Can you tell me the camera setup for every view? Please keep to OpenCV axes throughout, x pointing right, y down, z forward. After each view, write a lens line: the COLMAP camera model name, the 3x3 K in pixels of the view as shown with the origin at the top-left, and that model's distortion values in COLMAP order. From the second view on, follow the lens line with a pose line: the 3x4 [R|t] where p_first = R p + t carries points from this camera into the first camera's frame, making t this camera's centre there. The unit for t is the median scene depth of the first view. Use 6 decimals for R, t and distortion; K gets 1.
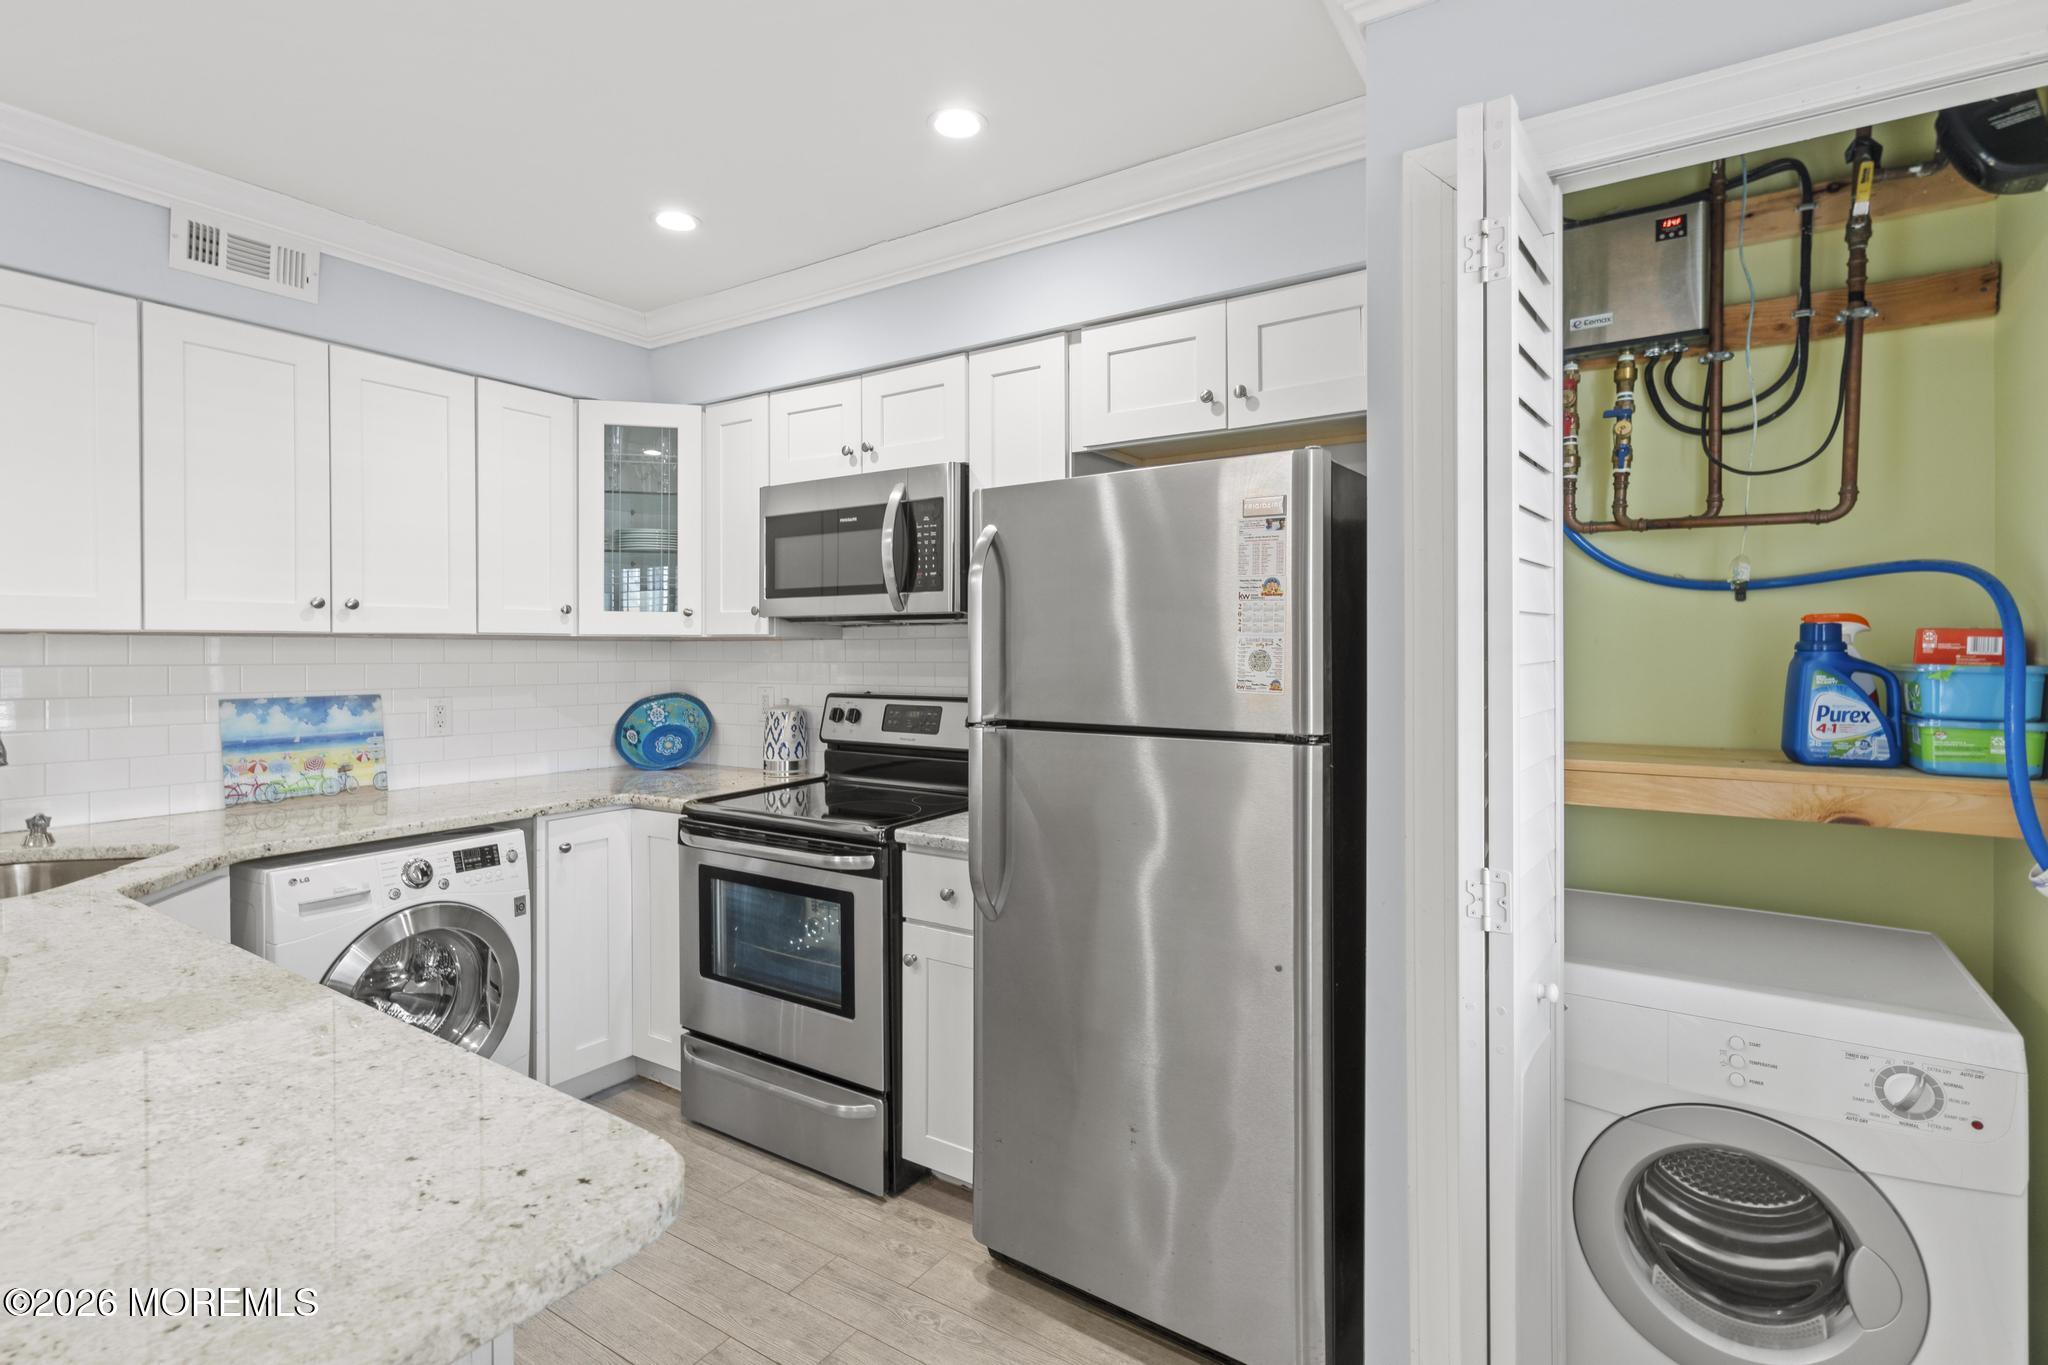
lens RADIAL K [[986.4, 0, 1020.8], [0, 986.4, 653.8], [0, 0, 1]] dist [0.000129, -0.001731]
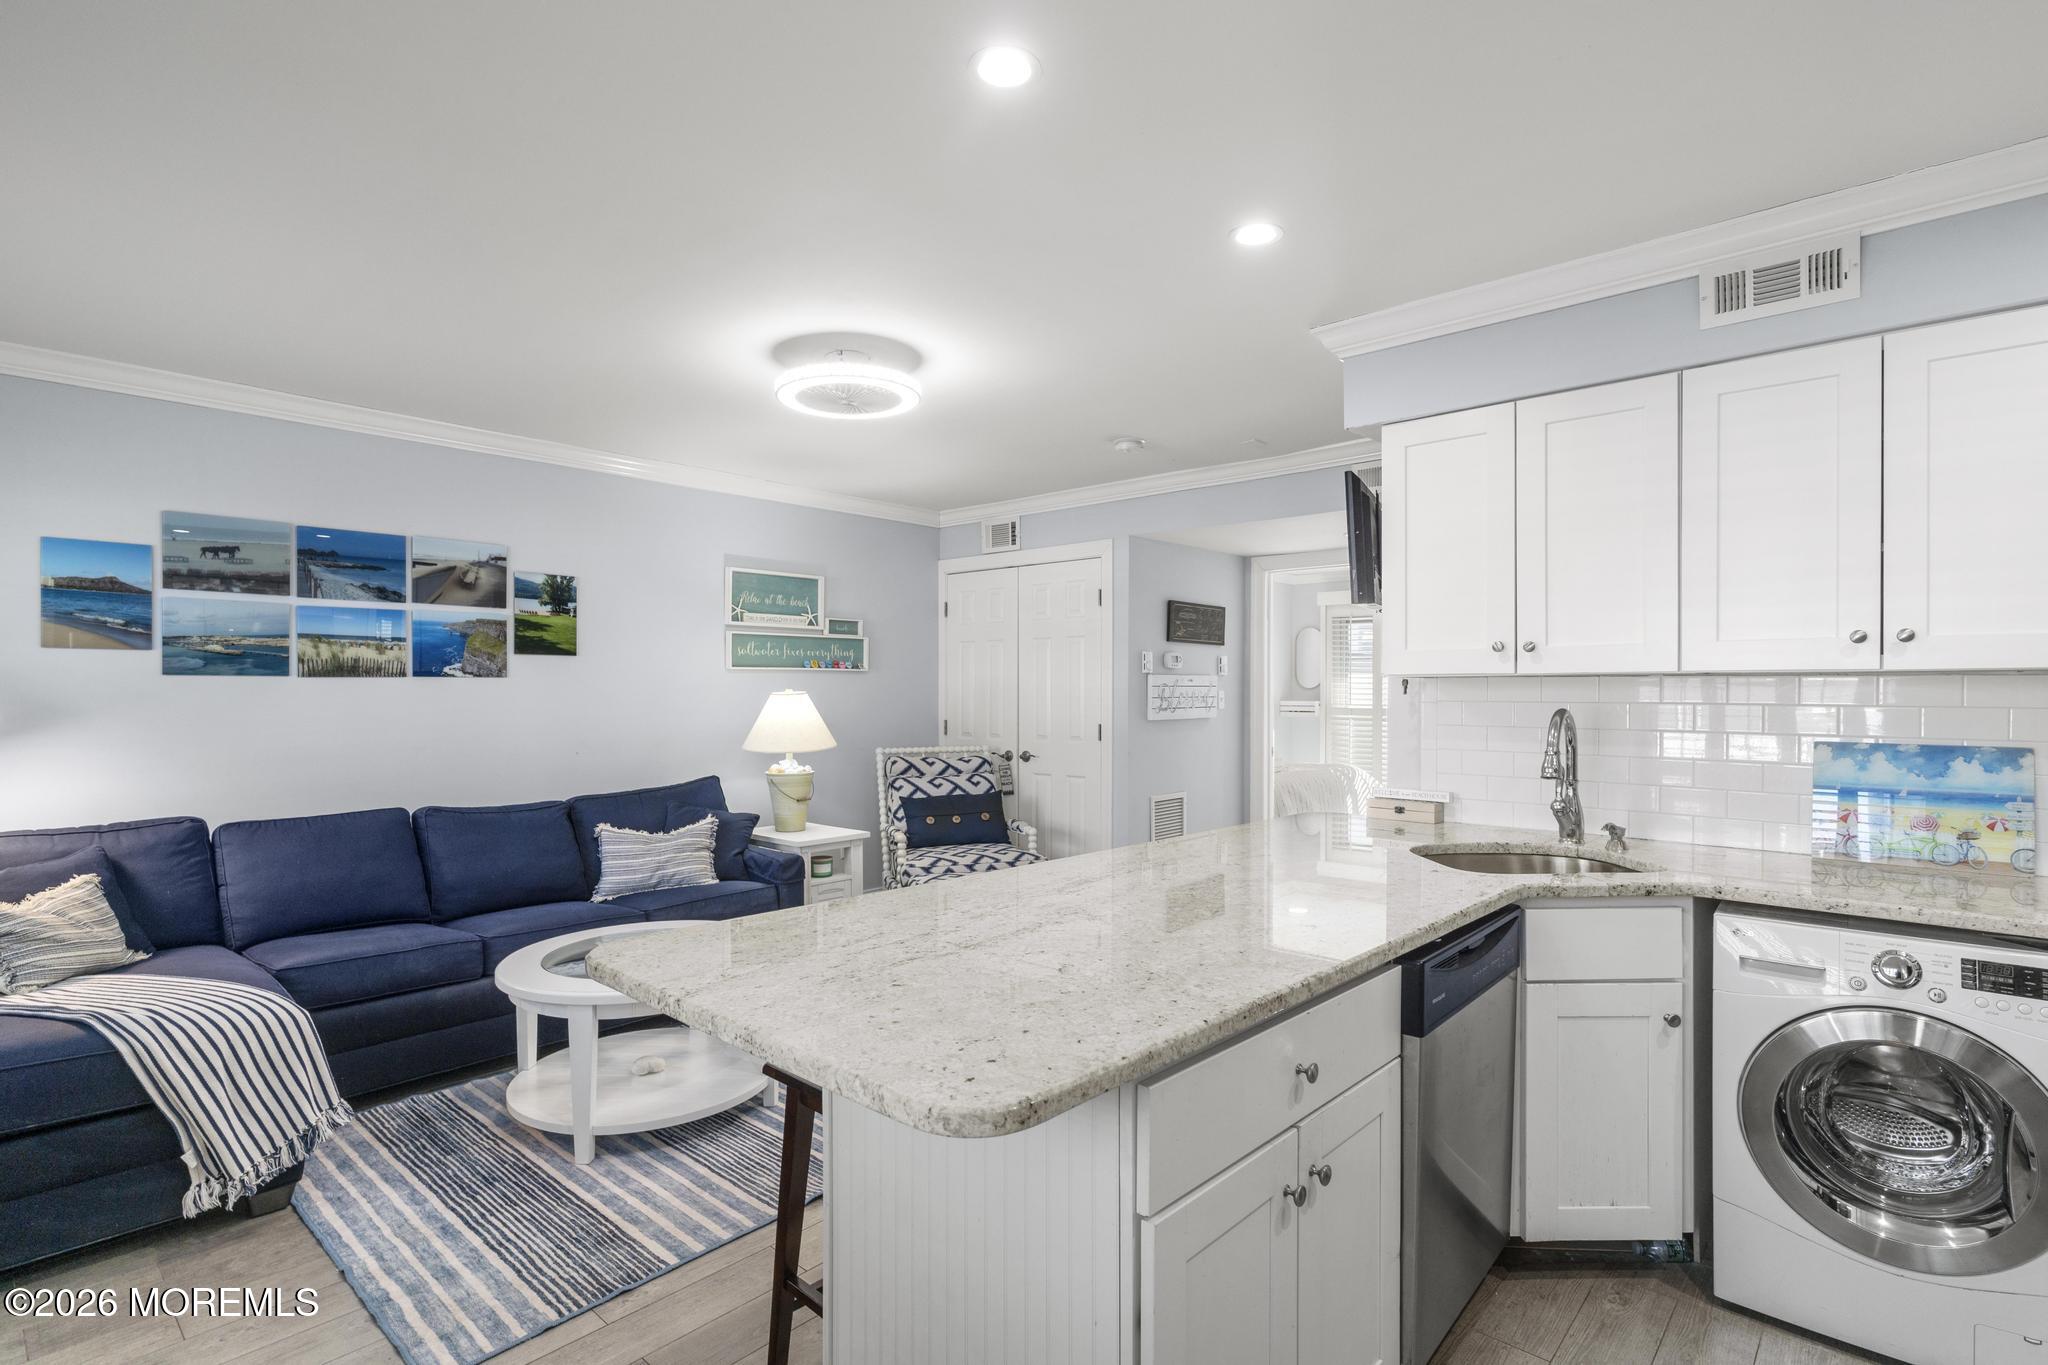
lens RADIAL K [[986.4, 0, 1019.4], [0, 986.4, 696.2], [0, 0, 1]] dist [0.000129, -0.001731]
pose [[-0.164603, 0.008437, -0.986324, 0.252181], [-0.005921, 0.999937, 0.009541, -0.002346], [0.986342, 0.007411, -0.164543, 0.366847]]
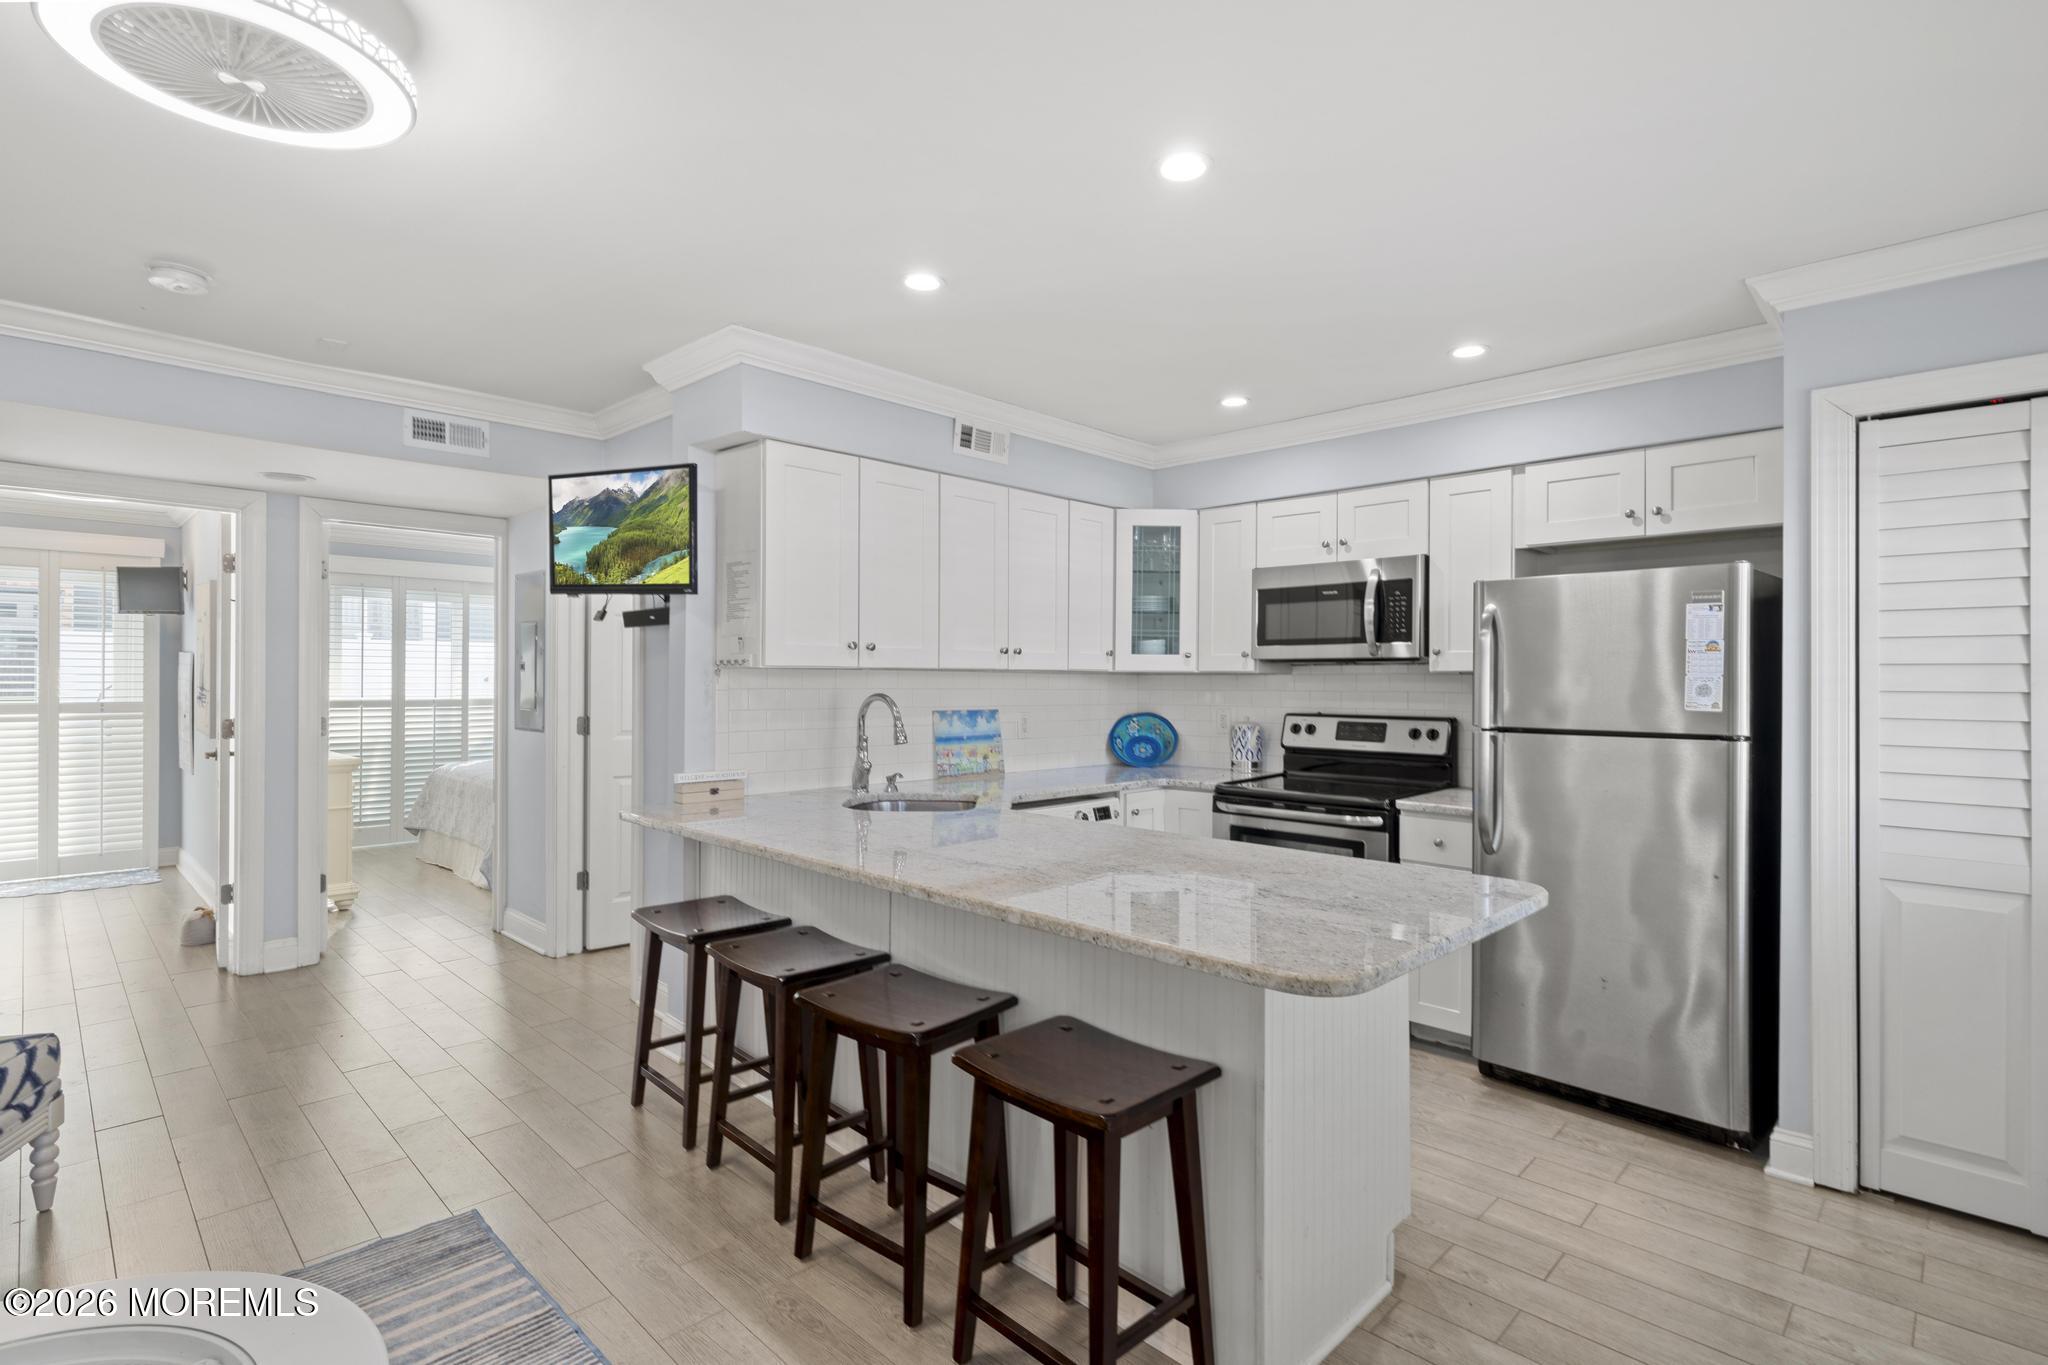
lens RADIAL K [[986.4, 0, 1019.9], [0, 986.4, 683.4], [0, 0, 1]] dist [0.000129, -0.001731]
pose [[0.981111, 0.006766, -0.193326, -0.342717], [-0.007377, 0.999970, -0.002443, 0.004709], [0.193303, 0.003823, 0.981132, -0.514625]]
